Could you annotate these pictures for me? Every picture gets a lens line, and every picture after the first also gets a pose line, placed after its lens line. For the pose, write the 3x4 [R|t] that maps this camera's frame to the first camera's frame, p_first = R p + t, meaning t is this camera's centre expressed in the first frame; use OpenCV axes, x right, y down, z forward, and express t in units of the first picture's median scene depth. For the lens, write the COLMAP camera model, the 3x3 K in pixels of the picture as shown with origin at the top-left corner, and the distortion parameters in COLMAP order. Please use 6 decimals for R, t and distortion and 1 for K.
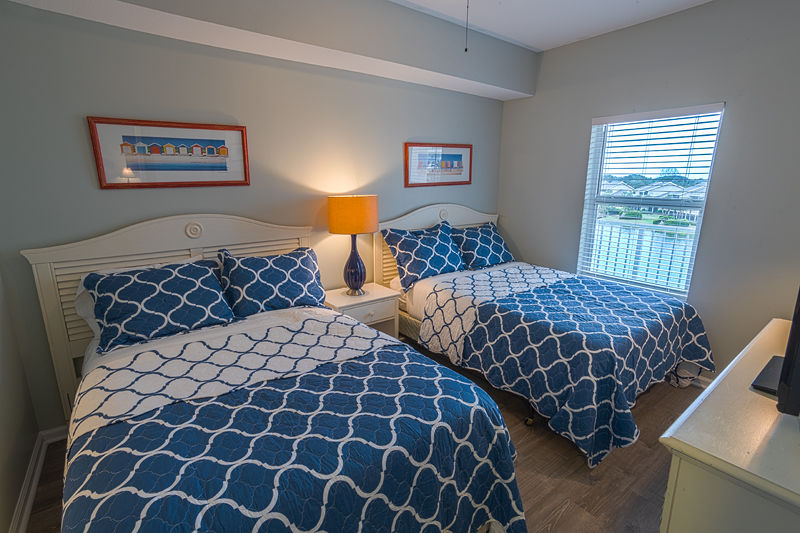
lens RADIAL K [[378.6, 0, 399.0], [0, 378.6, 267.5], [0, 0, 1]] dist [-0.011920, 0.013246]
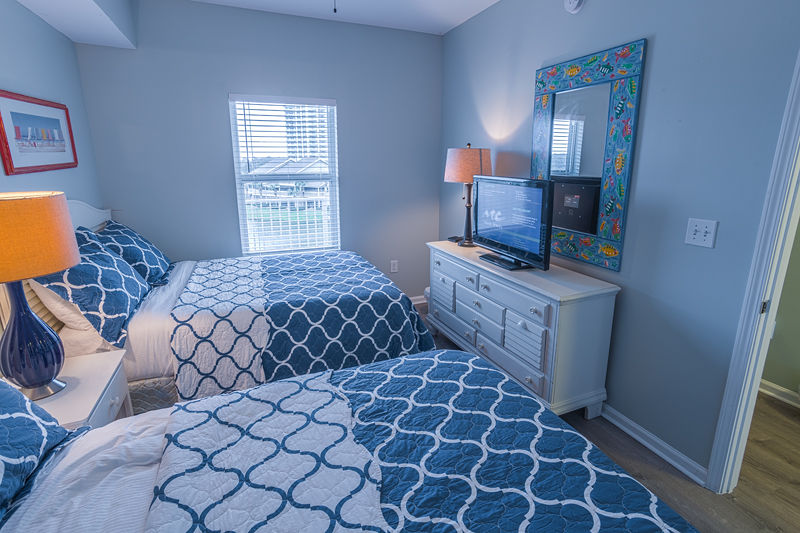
lens RADIAL K [[399.4, 0, 397.8], [0, 399.4, 262.6], [0, 0, 1]] dist [-0.004919, -0.000588]
pose [[0.275471, -0.245849, 0.929341, -0.491668], [0.221707, 0.956930, 0.187430, -0.100185], [-0.935394, 0.154410, 0.318113, 0.427528]]
